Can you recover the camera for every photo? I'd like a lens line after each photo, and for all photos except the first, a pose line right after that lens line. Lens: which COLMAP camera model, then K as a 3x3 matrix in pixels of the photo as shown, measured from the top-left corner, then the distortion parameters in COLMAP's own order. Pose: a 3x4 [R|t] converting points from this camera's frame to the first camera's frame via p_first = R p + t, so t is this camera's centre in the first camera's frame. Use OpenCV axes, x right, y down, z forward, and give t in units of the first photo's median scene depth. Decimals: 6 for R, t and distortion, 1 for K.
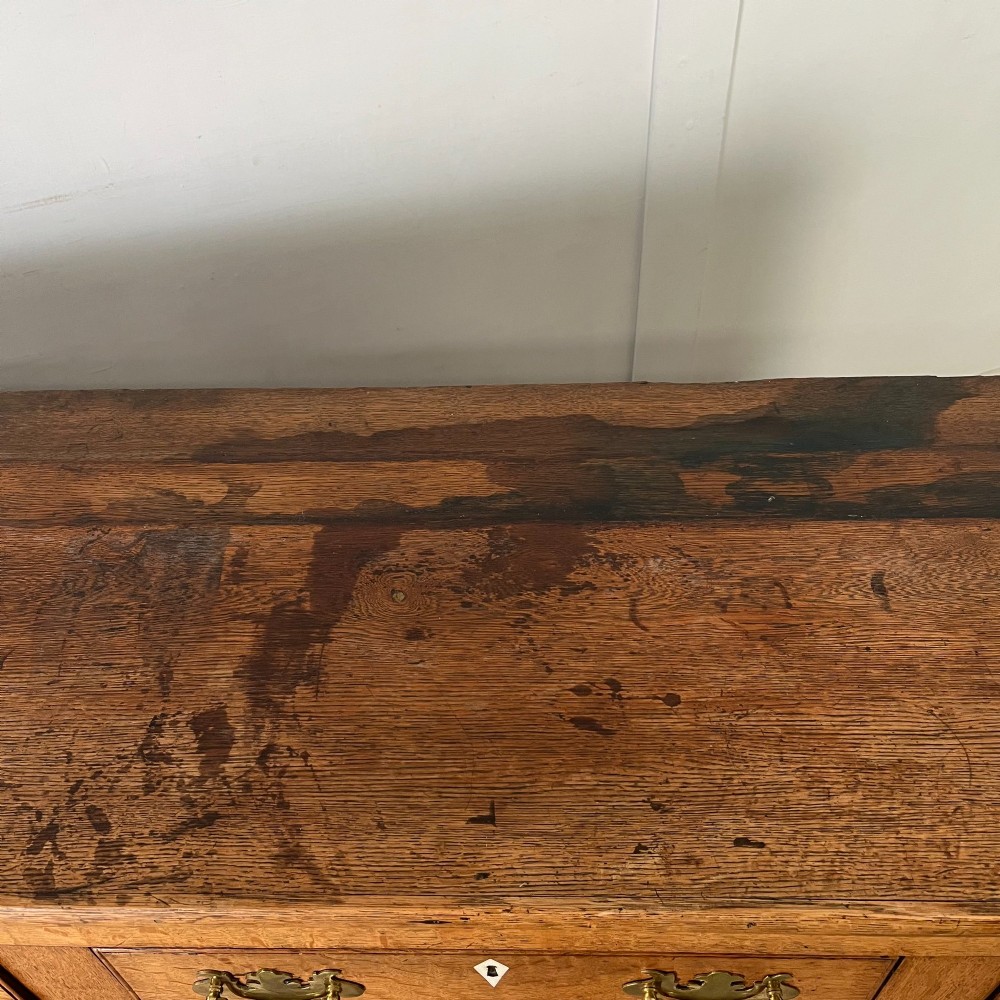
lens RADIAL K [[1074.7, 0, 460.9], [0, 1074.7, 530.7], [0, 0, 1]] dist [0.035733, -0.034563]
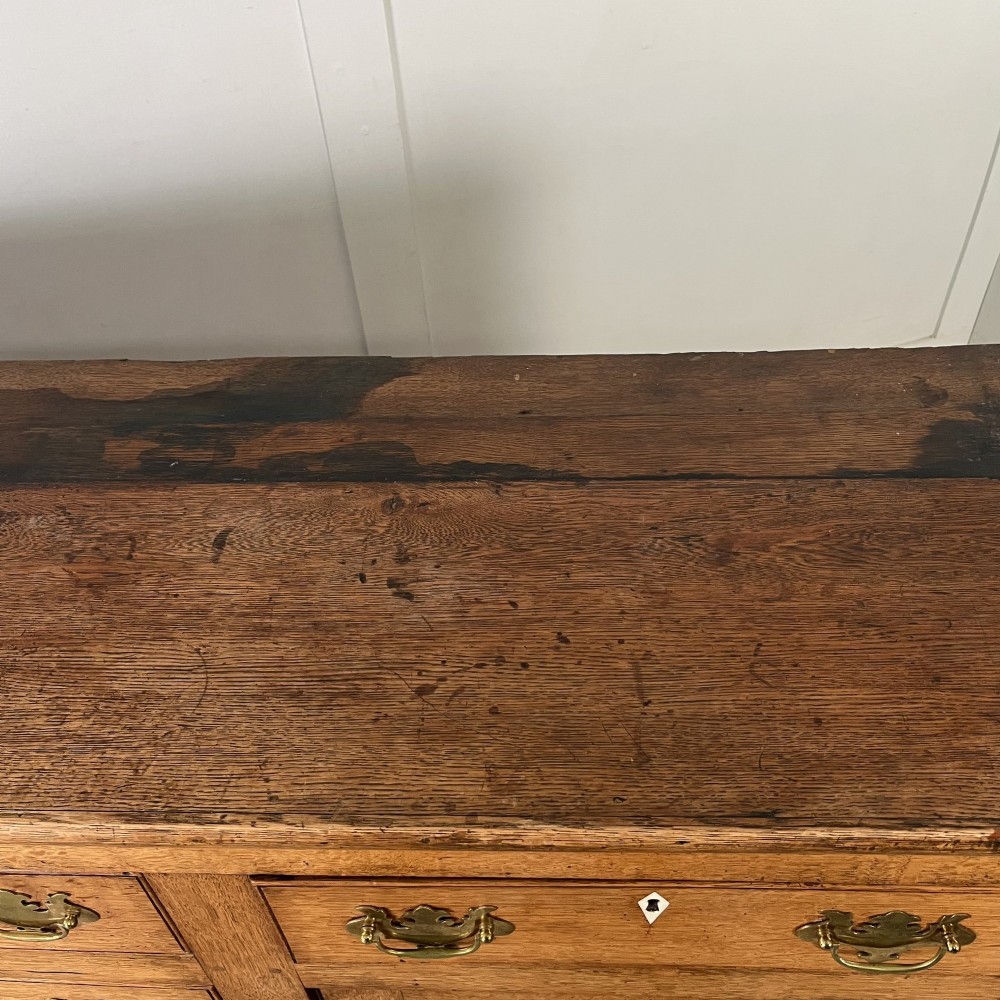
lens RADIAL K [[1074.7, 0, 460.9], [0, 1074.7, 530.7], [0, 0, 1]] dist [0.035733, -0.034563]
pose [[0.999734, 0.009894, -0.020835, 0.677151], [-0.010217, 0.999829, -0.015436, 0.057498], [0.020679, 0.015645, 0.999664, -0.077652]]
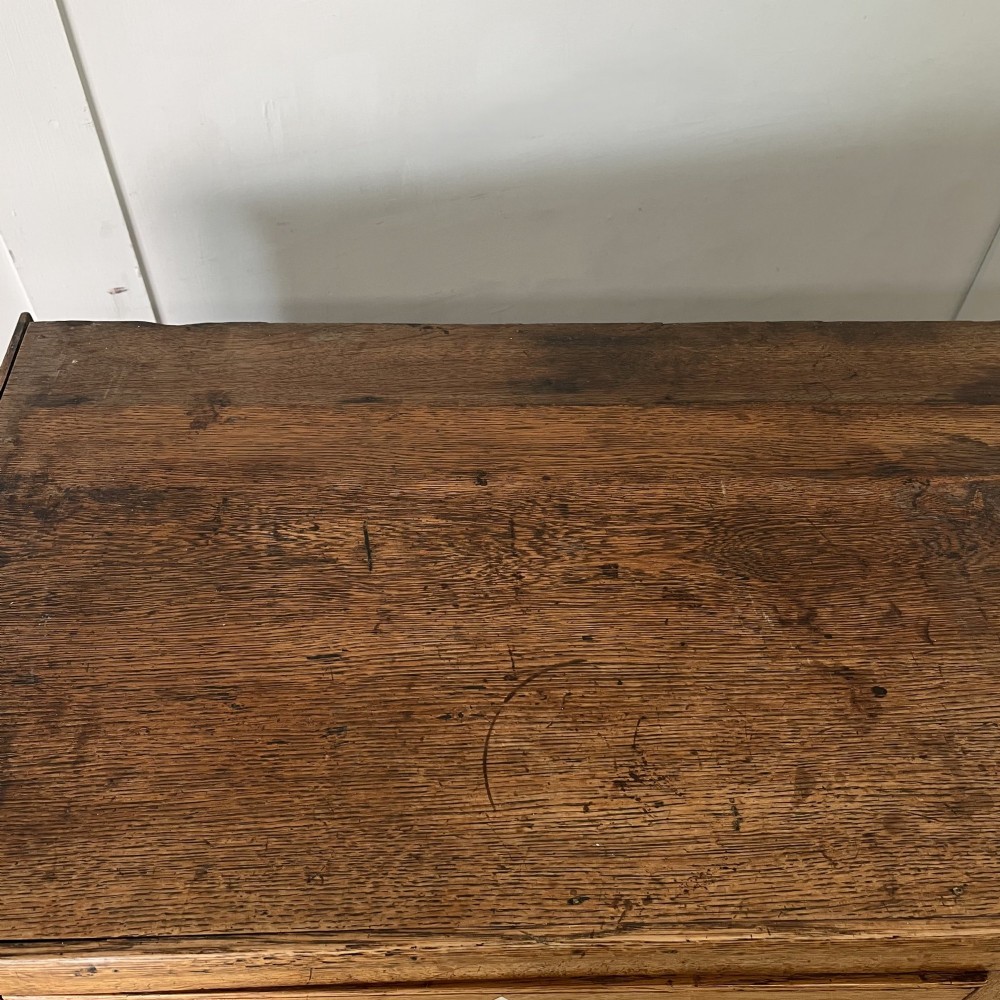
lens RADIAL K [[1074.7, 0, 460.9], [0, 1074.7, 530.7], [0, 0, 1]] dist [0.035733, -0.034563]
pose [[0.995546, -0.004045, 0.094186, -0.898369], [0.000969, 0.999465, 0.032681, 0.011864], [-0.094268, -0.032445, 0.995018, 0.203403]]
